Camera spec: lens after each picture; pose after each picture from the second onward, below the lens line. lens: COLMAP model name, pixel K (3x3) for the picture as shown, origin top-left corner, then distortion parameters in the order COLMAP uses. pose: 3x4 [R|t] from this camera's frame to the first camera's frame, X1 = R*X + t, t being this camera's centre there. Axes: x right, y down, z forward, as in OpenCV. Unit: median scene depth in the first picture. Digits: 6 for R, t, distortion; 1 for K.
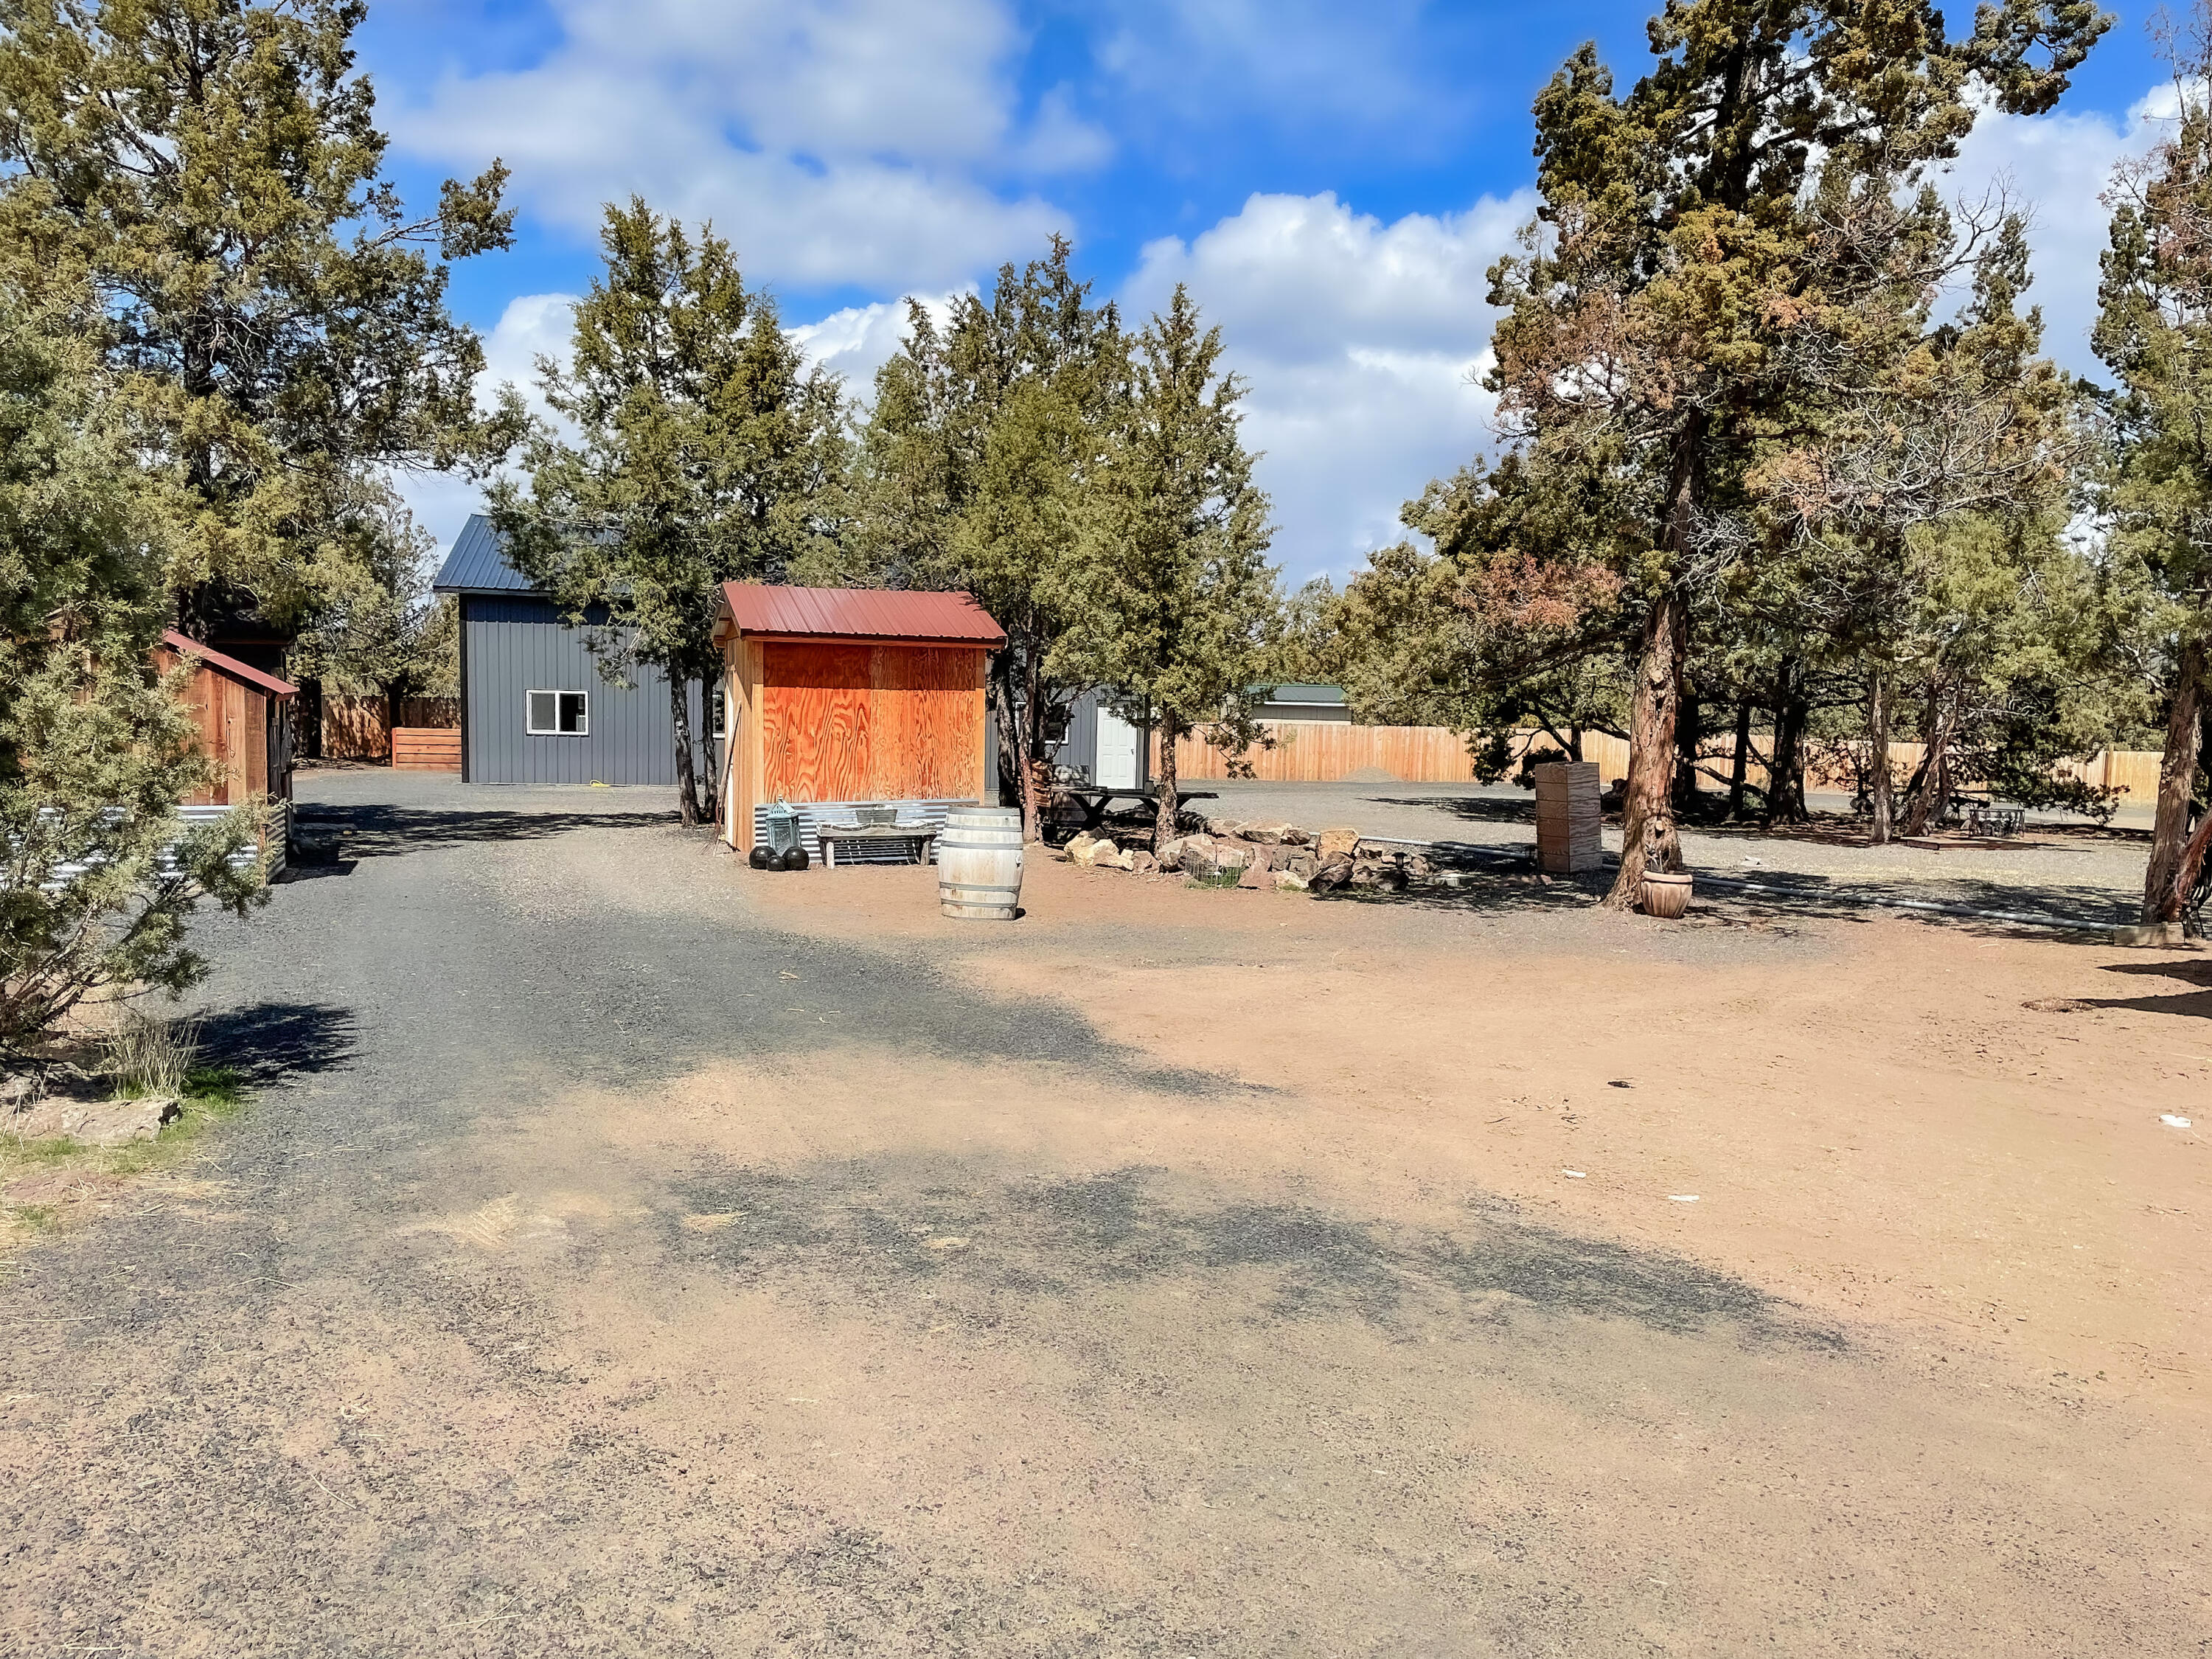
lens RADIAL K [[1677.0, 0, 1105.0], [0, 1677.0, 828.8], [0, 0, 1]] dist [0.073914, -0.097988]
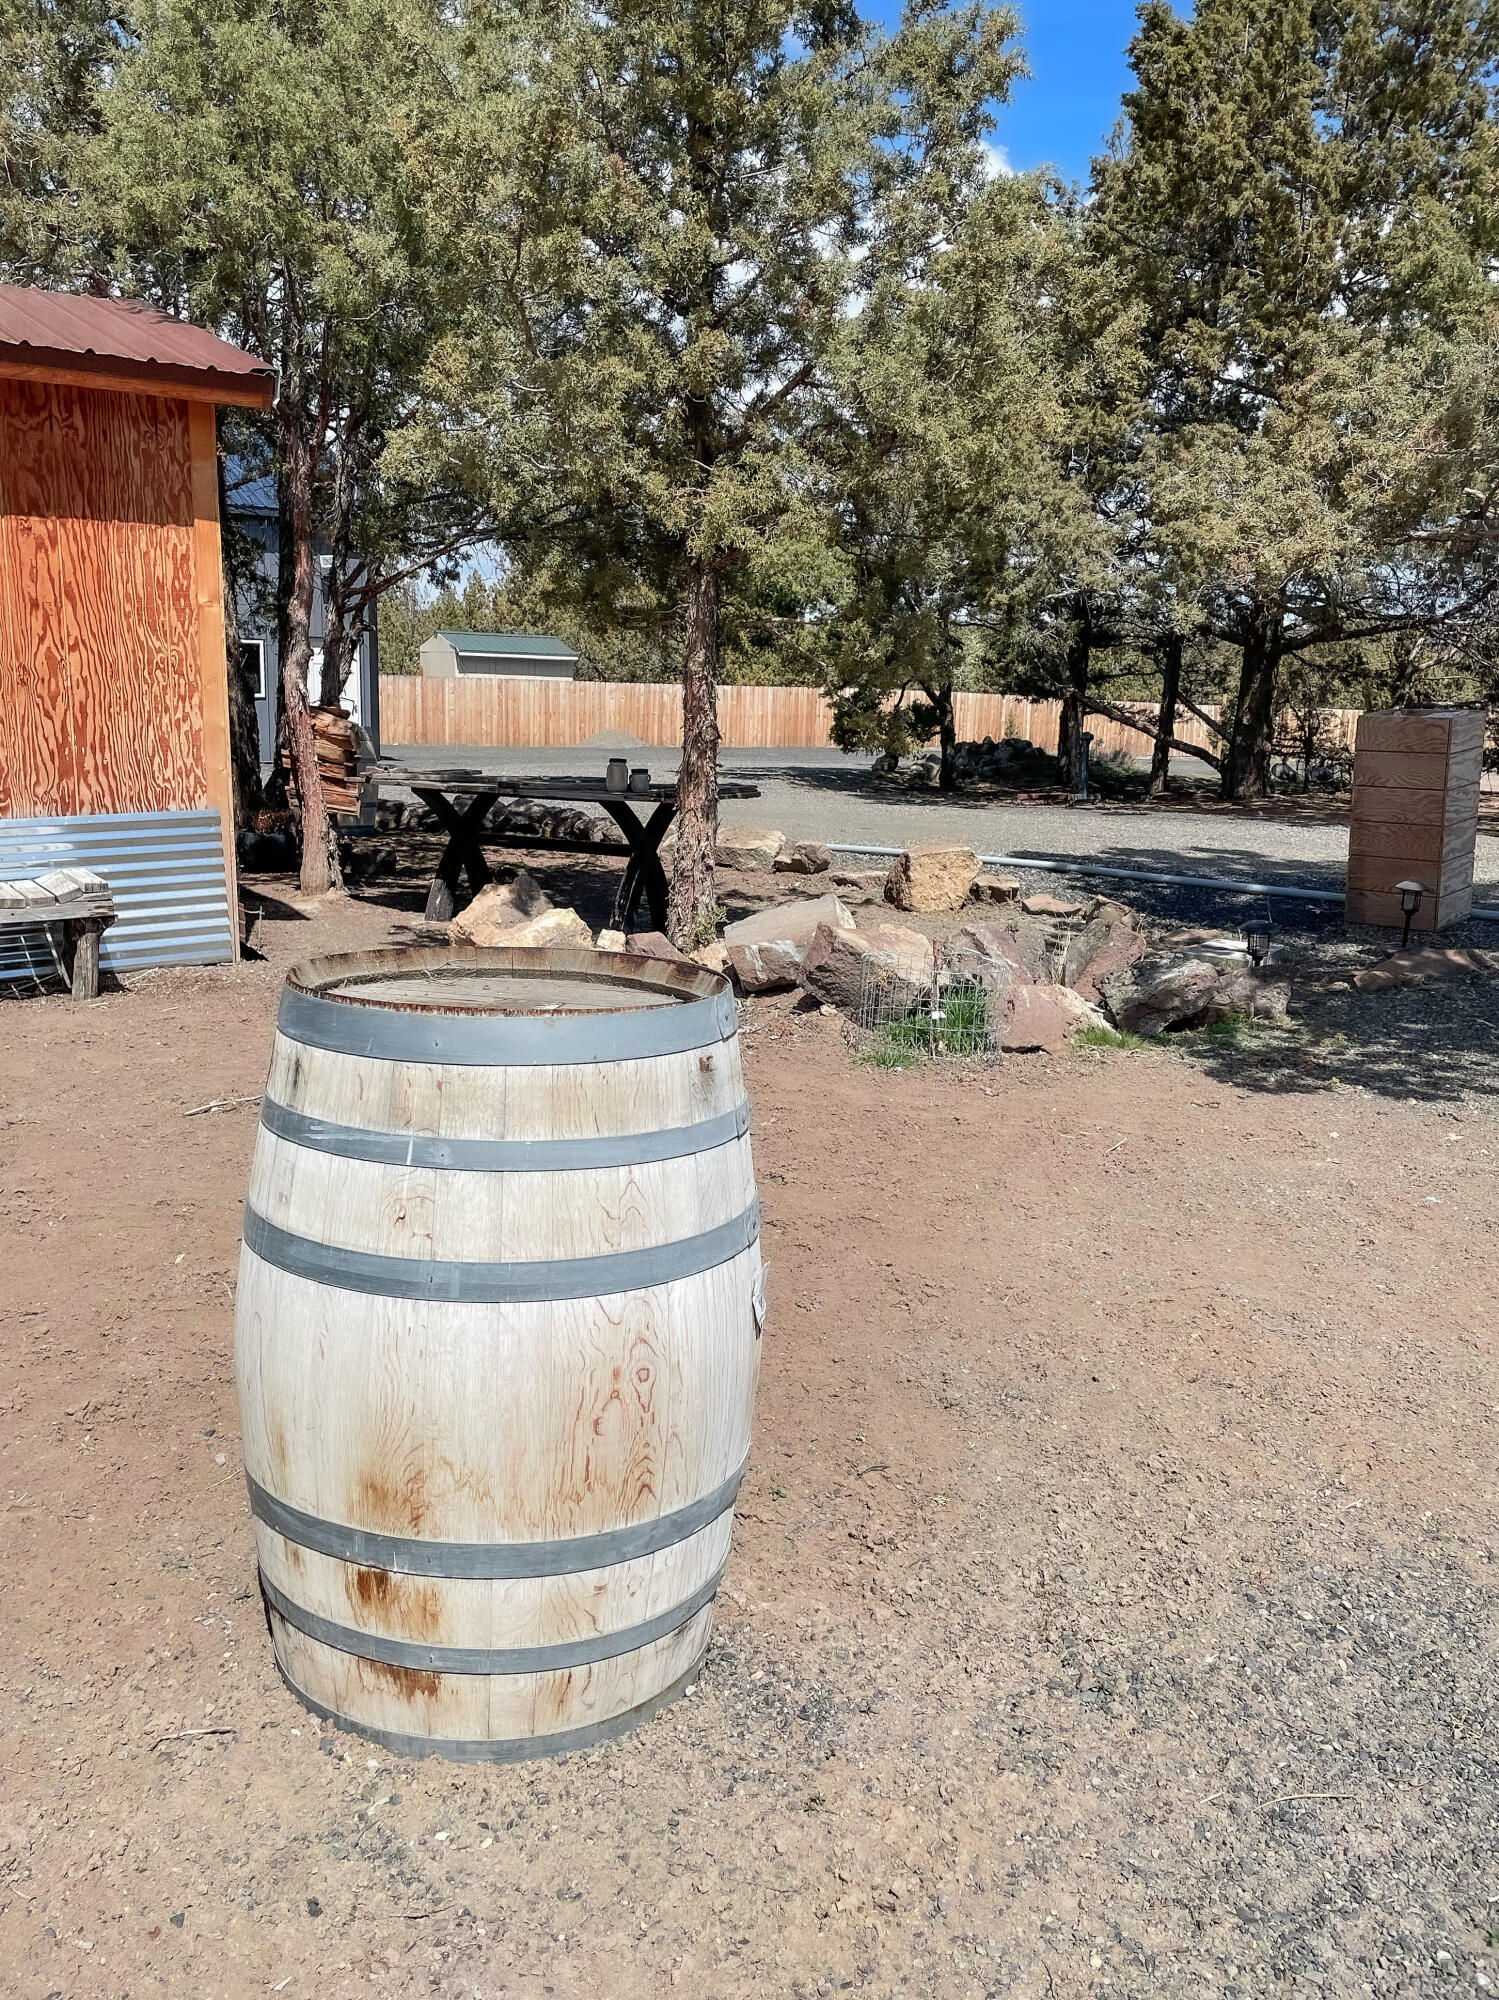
lens RADIAL K [[1516.3, 0, 750.6], [0, 1516.3, 1002.5], [0, 0, 1]] dist [0.073914, -0.097988]
pose [[0.951158, -0.057151, 0.303367, -0.067302], [0.013900, 0.989646, 0.142856, -0.022765], [-0.308390, -0.131662, 0.942104, 0.604704]]
